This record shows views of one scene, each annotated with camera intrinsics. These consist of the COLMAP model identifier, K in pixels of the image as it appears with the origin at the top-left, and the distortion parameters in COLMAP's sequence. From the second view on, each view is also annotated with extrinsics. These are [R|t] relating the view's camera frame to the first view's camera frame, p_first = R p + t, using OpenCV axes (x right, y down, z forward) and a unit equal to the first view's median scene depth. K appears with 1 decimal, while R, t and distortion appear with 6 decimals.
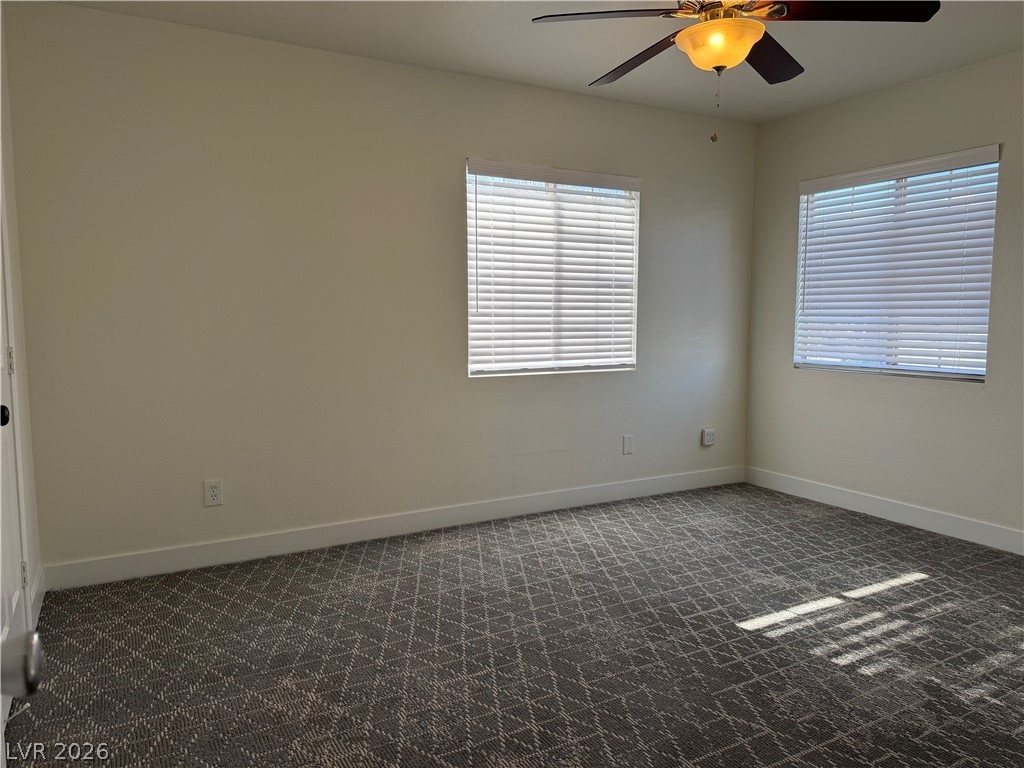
lens RADIAL K [[713.5, 0, 512.0], [0, 713.5, 384.0], [0, 0, 1]] dist [0.171355, -0.304400]
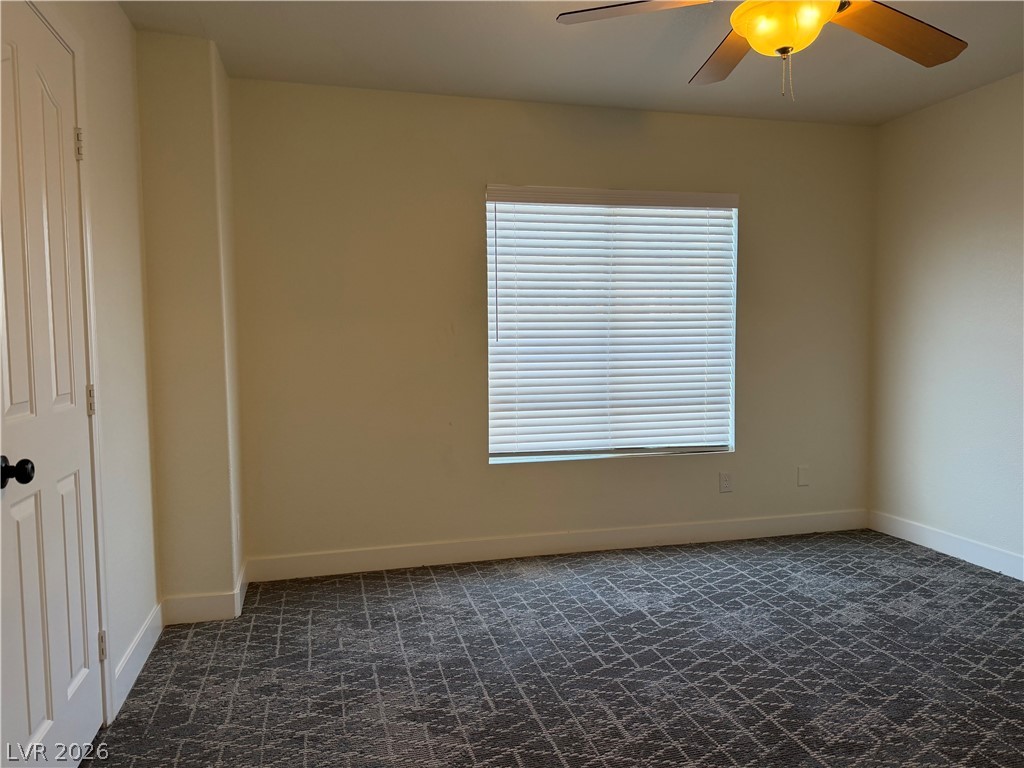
lens RADIAL K [[696.9, 0, 512.0], [0, 696.9, 384.0], [0, 0, 1]] dist [-0.005899, -0.005619]
pose [[0.237521, -0.059247, 0.969574, -0.571125], [0.090521, 0.995145, 0.038634, -0.106240], [-0.967156, 0.078591, 0.241731, 1.063315]]
